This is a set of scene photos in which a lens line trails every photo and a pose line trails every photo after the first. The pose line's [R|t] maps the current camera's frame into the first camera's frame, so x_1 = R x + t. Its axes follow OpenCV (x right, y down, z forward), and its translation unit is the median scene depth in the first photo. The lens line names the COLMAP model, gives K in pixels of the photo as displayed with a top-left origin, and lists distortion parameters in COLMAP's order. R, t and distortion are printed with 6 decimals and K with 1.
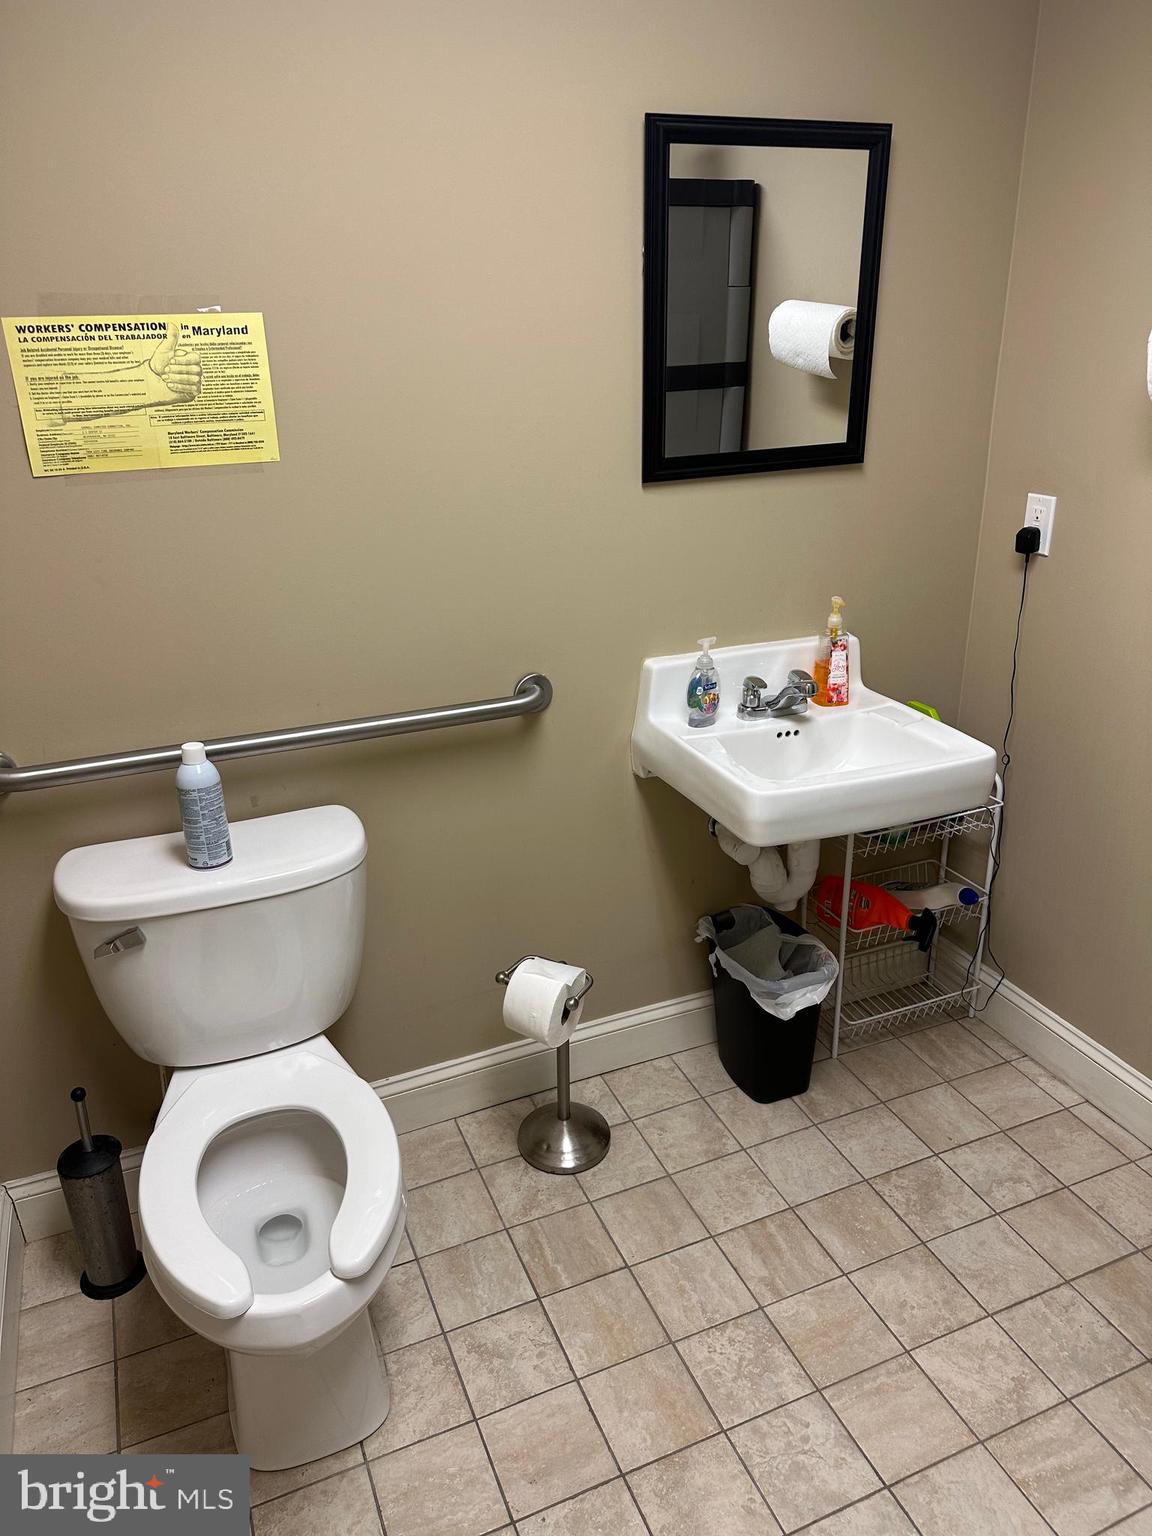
lens RADIAL K [[1116.7, 0, 577.9], [0, 1116.7, 750.6], [0, 0, 1]] dist [-0.004719, 0.001501]
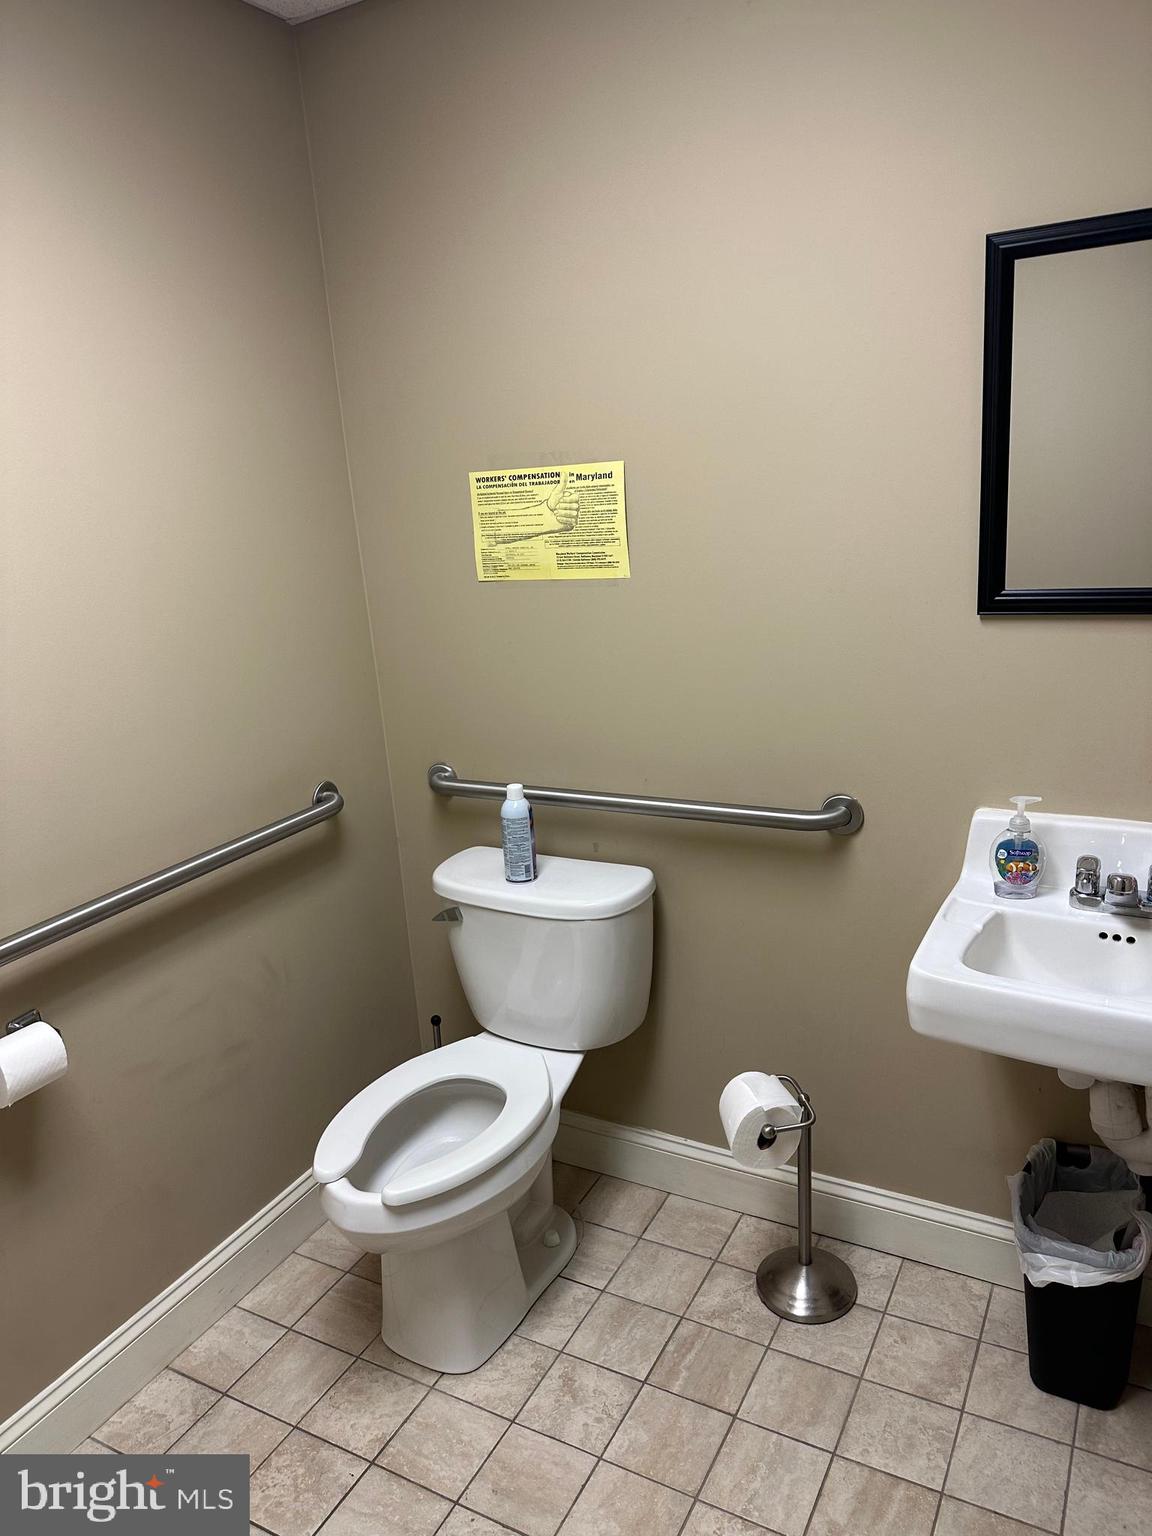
lens RADIAL K [[1086.3, 0, 576.0], [0, 1086.3, 768.0], [0, 0, 1]] dist [0.064852, -0.070011]
pose [[0.615792, 0.172945, -0.768694, 0.671883], [-0.244150, 0.969476, 0.022532, -0.070897], [0.749127, 0.173802, 0.639220, 0.229888]]
